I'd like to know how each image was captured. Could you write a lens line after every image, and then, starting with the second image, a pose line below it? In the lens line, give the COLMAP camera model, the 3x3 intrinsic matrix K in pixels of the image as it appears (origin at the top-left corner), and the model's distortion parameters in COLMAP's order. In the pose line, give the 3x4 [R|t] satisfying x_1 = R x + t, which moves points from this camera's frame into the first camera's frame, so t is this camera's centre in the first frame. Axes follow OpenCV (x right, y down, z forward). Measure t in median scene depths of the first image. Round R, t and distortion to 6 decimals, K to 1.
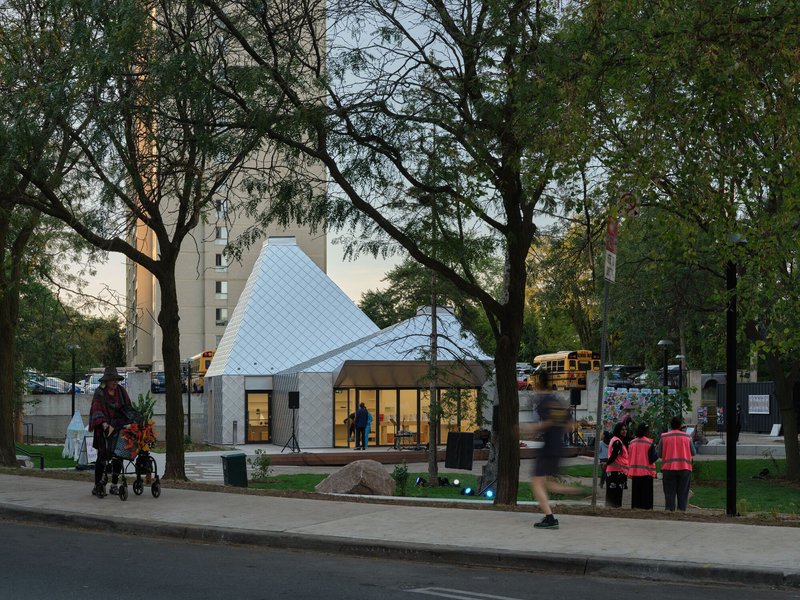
lens RADIAL K [[1181.6, 0, 400.9], [0, 1181.6, 296.9], [0, 0, 1]] dist [-0.011249, 0.000000]
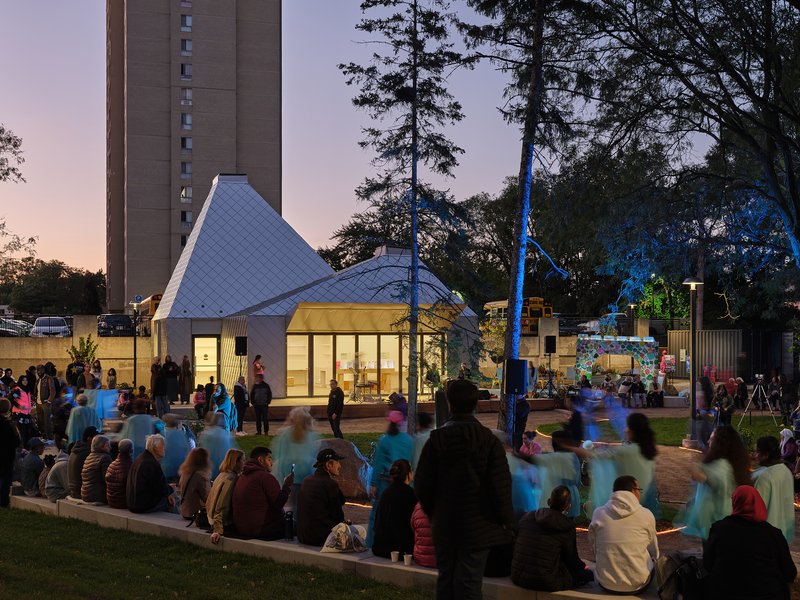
lens RADIAL K [[981.6, 0, 402.6], [0, 981.6, 307.9], [0, 0, 1]] dist [0.035799, 0.000000]
pose [[0.998220, 0.008375, 0.059041, -0.010477], [-0.011394, 0.998634, 0.051001, 0.015901], [-0.058533, -0.051582, 0.996952, 0.208194]]
